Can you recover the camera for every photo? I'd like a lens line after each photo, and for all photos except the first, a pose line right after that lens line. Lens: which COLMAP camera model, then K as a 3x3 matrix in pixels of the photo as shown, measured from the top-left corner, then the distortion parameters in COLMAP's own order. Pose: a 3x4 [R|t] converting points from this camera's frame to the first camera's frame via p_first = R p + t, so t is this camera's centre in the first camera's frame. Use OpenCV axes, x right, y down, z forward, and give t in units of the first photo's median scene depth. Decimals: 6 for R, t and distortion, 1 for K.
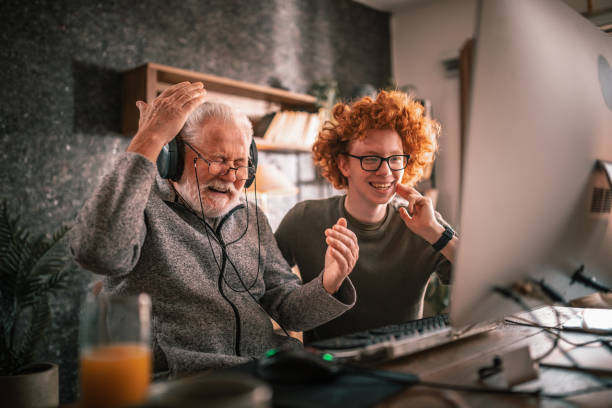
lens RADIAL K [[592.9, 0, 306.2], [0, 592.9, 201.2], [0, 0, 1]] dist [-0.013753, 0.000000]
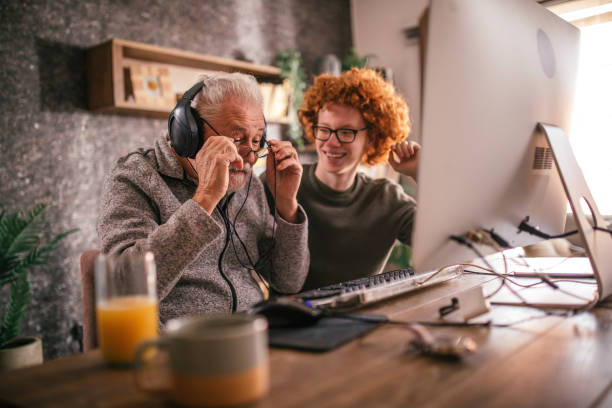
lens RADIAL K [[592.9, 0, 307.1], [0, 592.9, 203.0], [0, 0, 1]] dist [-0.013753, 0.000000]
pose [[0.997577, -0.037785, 0.058413, -0.006976], [0.034677, 0.997974, 0.053347, 0.002548], [-0.060310, -0.051192, 0.996866, -0.035029]]
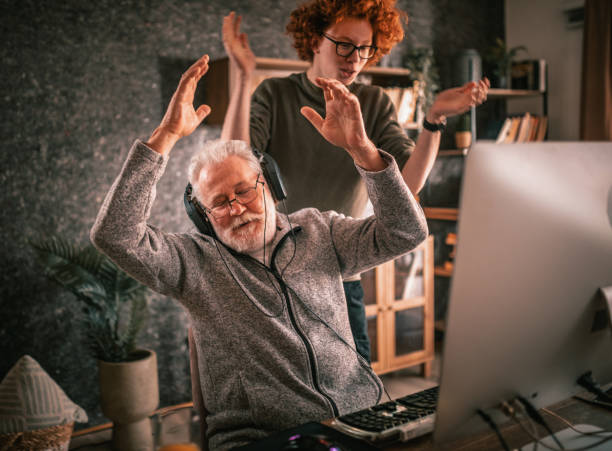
lens RADIAL K [[663.2, 0, 274.2], [0, 663.2, 220.6], [0, 0, 1]] dist [-0.035009, 0.000000]
pose [[0.974819, 0.017828, -0.222284, 0.055847], [0.014870, 0.989384, 0.144562, -0.119457], [0.222502, -0.144227, 0.964205, -0.091033]]
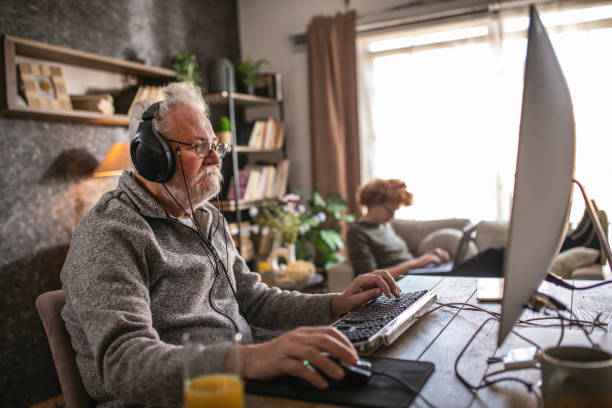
lens RADIAL K [[592.9, 0, 302.1], [0, 592.9, 202.9], [0, 0, 1]] dist [-0.013753, 0.000000]
pose [[0.952001, -0.041062, 0.303330, -0.116568], [0.017439, 0.996628, 0.080183, -0.040627], [-0.305599, -0.071044, 0.949506, -0.023685]]
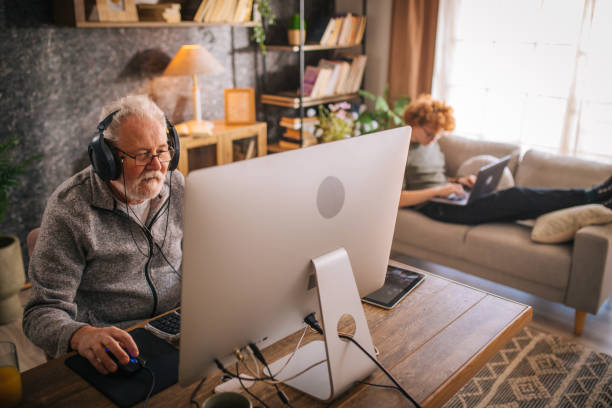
lens RADIAL K [[592.9, 0, 309.2], [0, 592.9, 202.3], [0, 0, 1]] dist [-0.013753, 0.000000]
pose [[0.998844, 0.024385, 0.041420, 0.117145], [-0.037720, 0.931783, 0.361050, -0.226138], [-0.029791, -0.362195, 0.931626, -0.131008]]
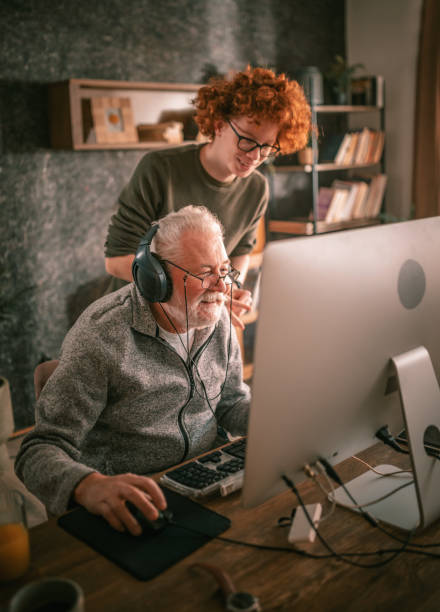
lens RADIAL K [[647.8, 0, 228.2], [0, 647.8, 281.4], [0, 0, 1]] dist [-0.025175, 0.000000]
pose [[0.996331, 0.004514, -0.085466, 0.084773], [0.017271, 0.967460, 0.252435, -0.174713], [0.083824, -0.252985, 0.963832, -0.086174]]
